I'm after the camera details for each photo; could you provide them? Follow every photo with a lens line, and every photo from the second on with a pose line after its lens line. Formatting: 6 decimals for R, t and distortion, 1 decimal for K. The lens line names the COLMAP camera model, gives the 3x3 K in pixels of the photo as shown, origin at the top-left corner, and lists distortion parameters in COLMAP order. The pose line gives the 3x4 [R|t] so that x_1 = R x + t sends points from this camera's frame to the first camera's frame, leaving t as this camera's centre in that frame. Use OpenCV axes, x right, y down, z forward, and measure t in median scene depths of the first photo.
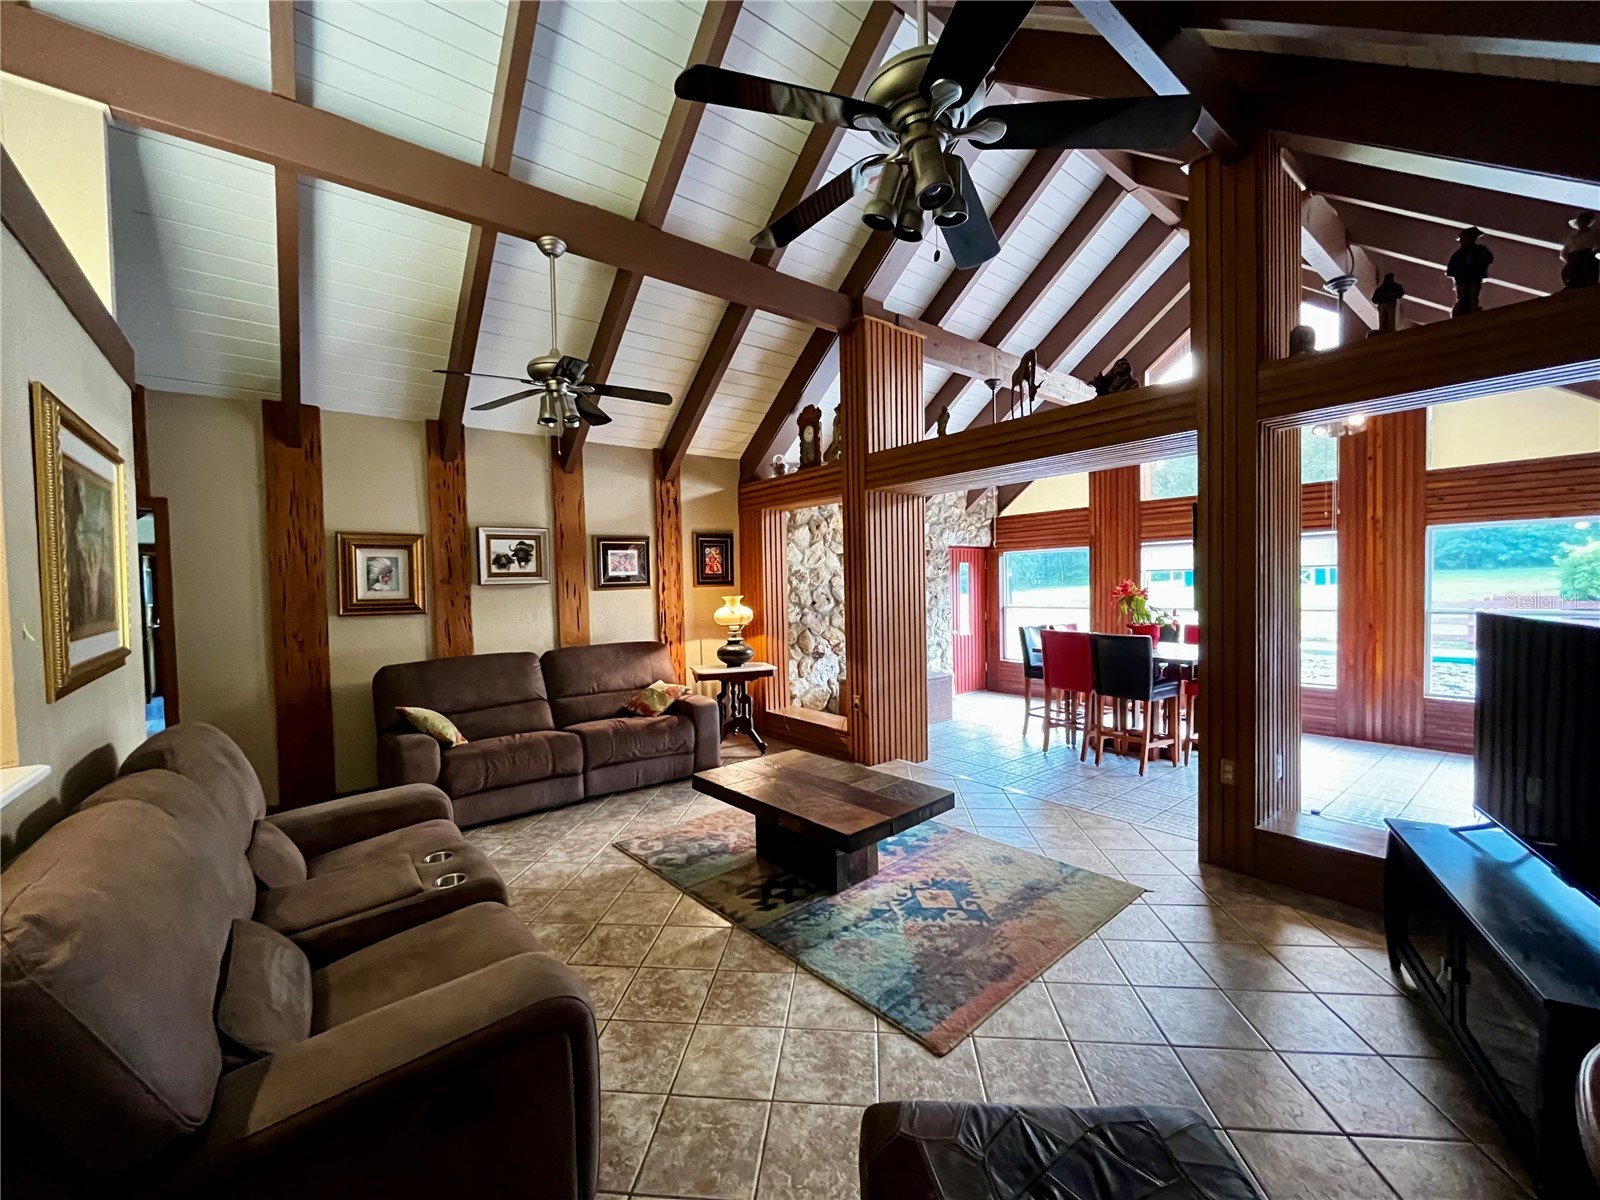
lens RADIAL K [[645.3, 0, 799.3], [0, 645.3, 607.8], [0, 0, 1]] dist [-0.001277, -0.000728]
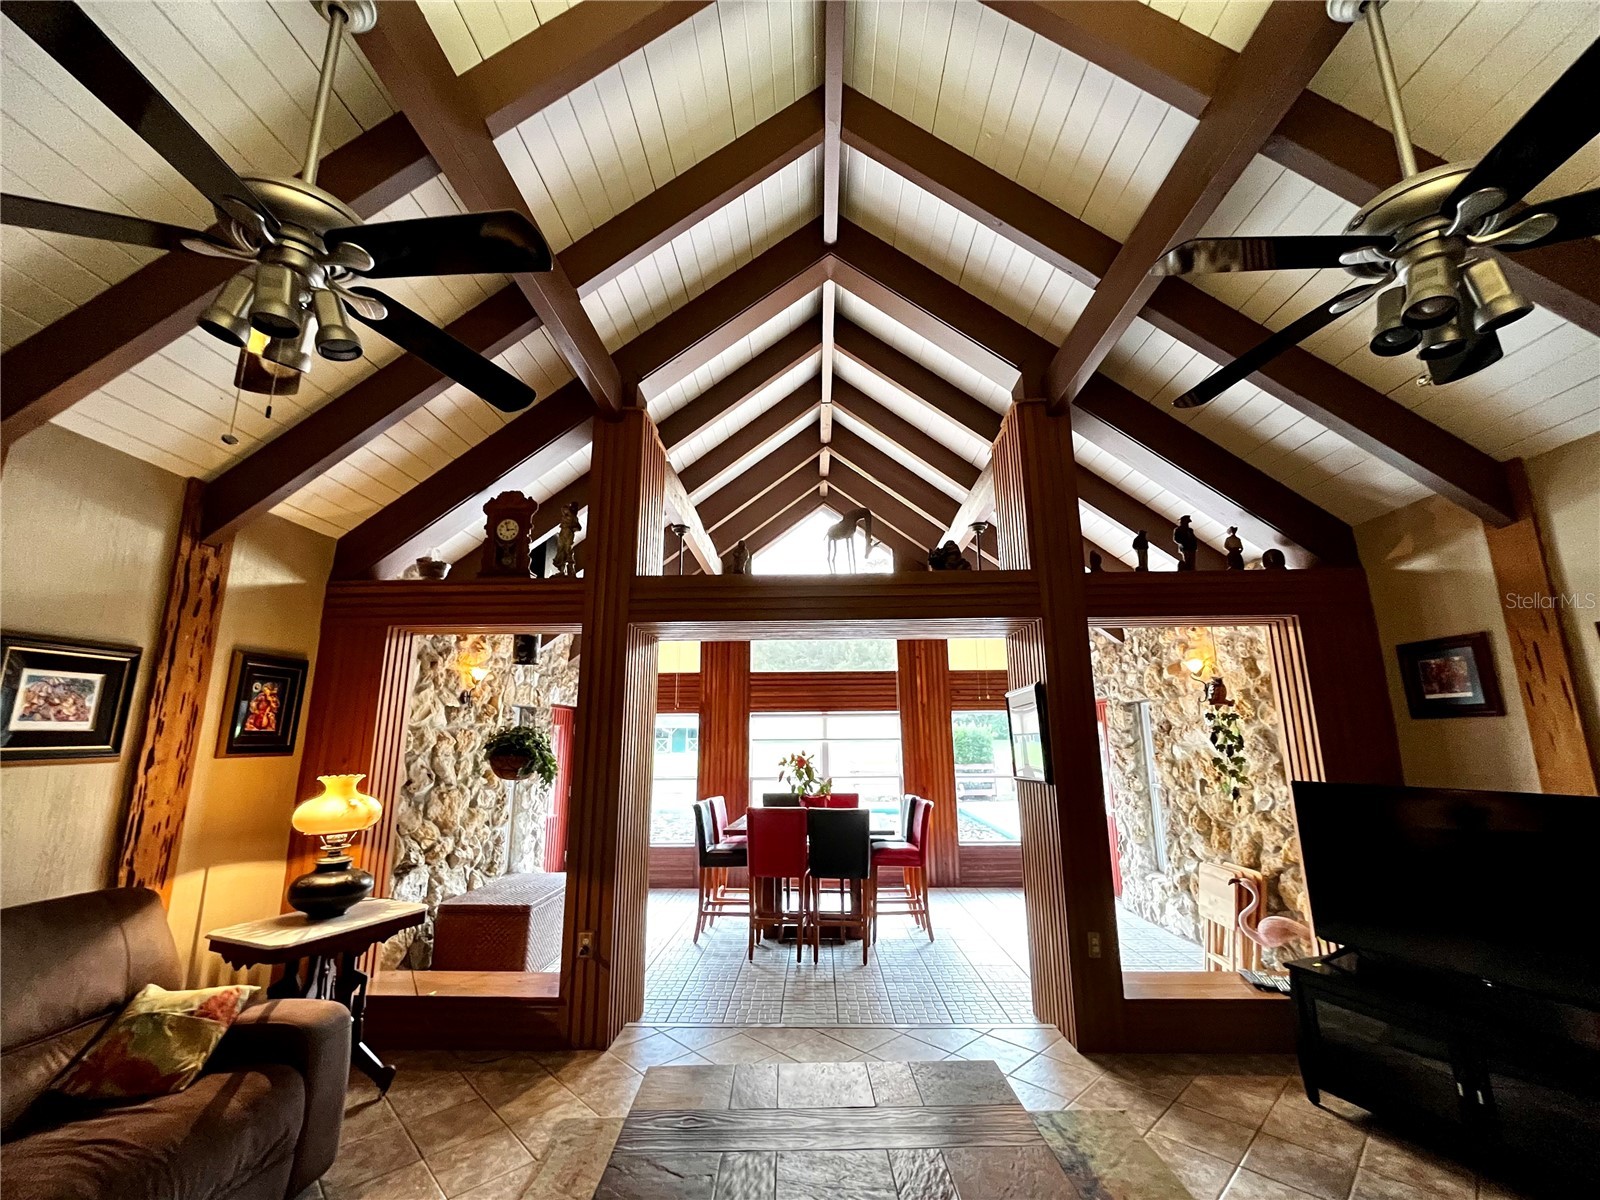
lens RADIAL K [[645.3, 0, 798.7], [0, 645.3, 604.3], [0, 0, 1]] dist [-0.001277, -0.000728]
pose [[0.649453, 0.174663, 0.740070, -0.279741], [0.020925, 0.968788, -0.247006, -0.015683], [-0.760114, 0.175905, 0.625527, 0.346551]]
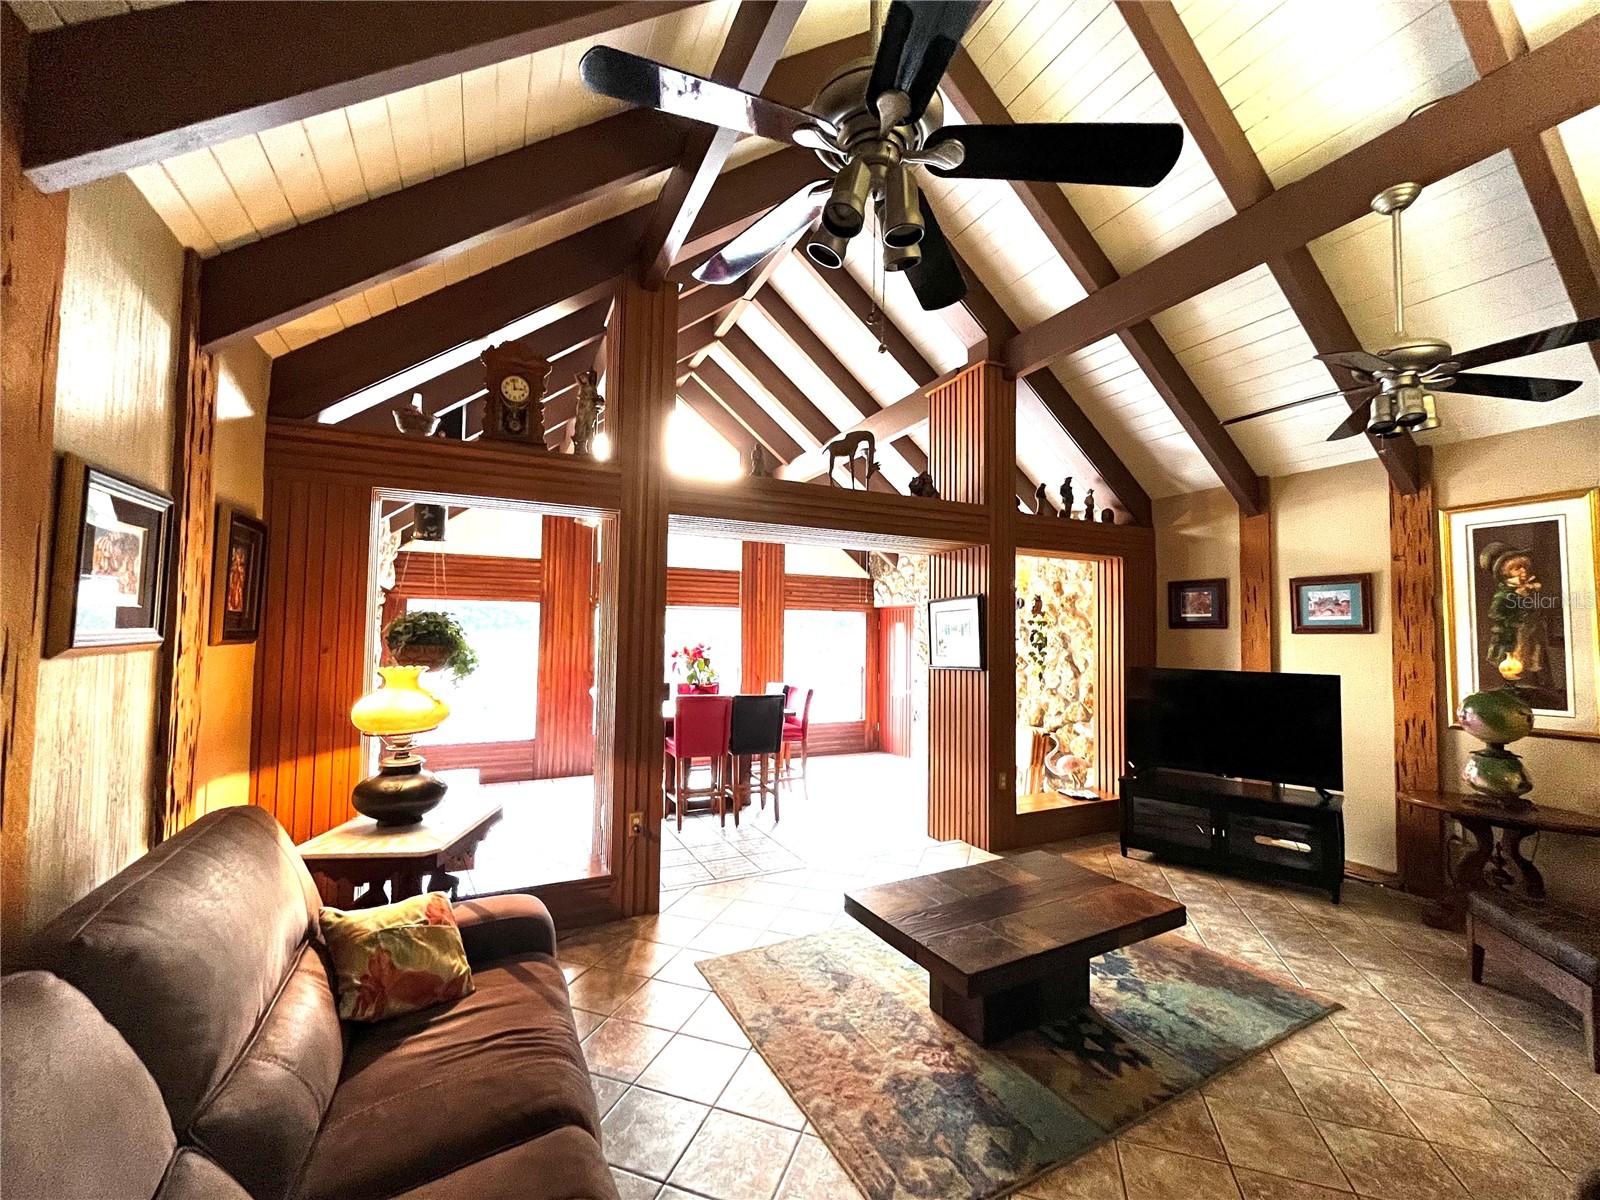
lens RADIAL K [[645.3, 0, 799.1], [0, 645.3, 605.8], [0, 0, 1]] dist [-0.001277, -0.000728]
pose [[0.221556, 0.068776, 0.972719, -0.489878], [0.019890, 0.996983, -0.075022, -0.021447], [-0.974945, 0.035969, 0.219520, 0.622620]]
